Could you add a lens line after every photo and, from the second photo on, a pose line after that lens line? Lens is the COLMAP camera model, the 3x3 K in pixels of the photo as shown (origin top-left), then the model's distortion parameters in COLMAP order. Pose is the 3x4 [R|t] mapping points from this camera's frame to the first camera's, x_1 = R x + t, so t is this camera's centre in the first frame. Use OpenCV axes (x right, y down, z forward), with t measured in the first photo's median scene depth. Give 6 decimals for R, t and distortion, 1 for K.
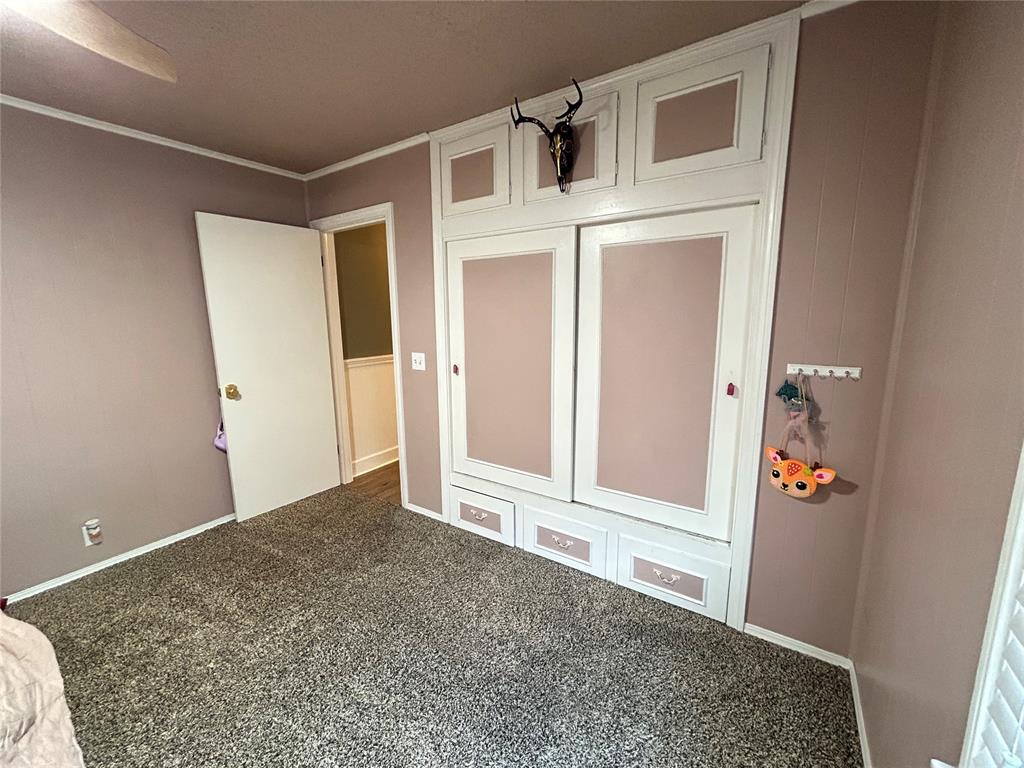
lens RADIAL K [[417.4, 0, 509.2], [0, 417.4, 382.0], [0, 0, 1]] dist [-0.000646, -0.000100]
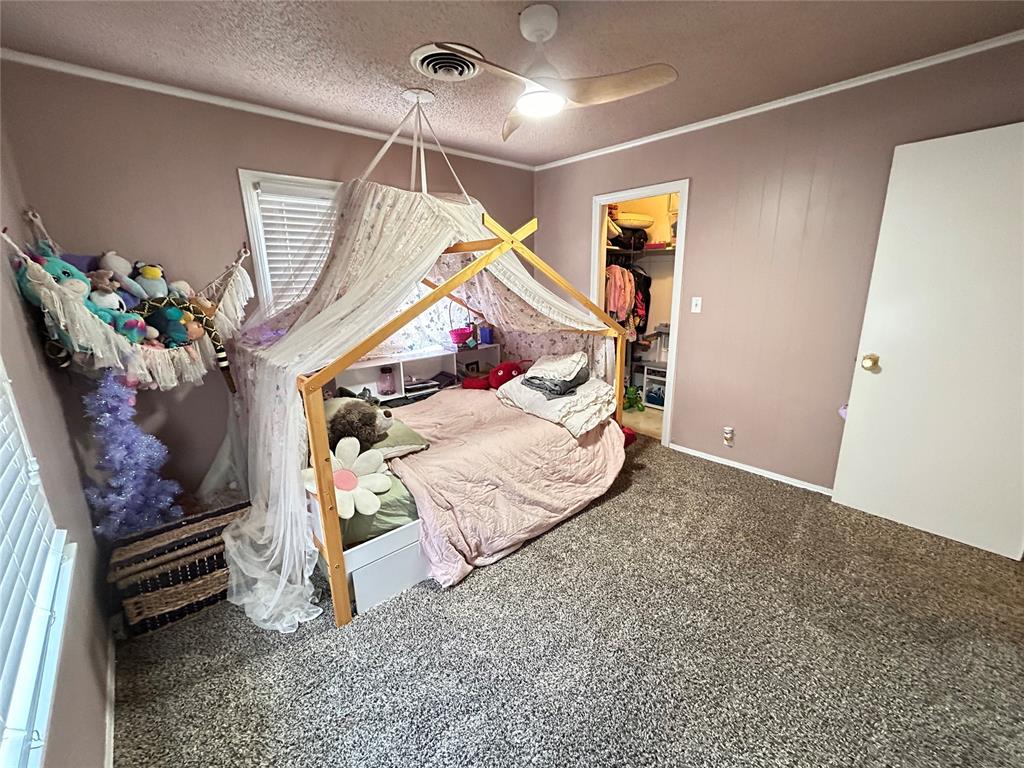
lens RADIAL K [[417.4, 0, 510.2], [0, 417.4, 382.4], [0, 0, 1]] dist [-0.000646, -0.000100]
pose [[-0.234426, 0.255204, -0.938038, 0.325009], [-0.142198, 0.945546, 0.292783, -0.082110], [0.961678, 0.202024, -0.185371, 0.455536]]
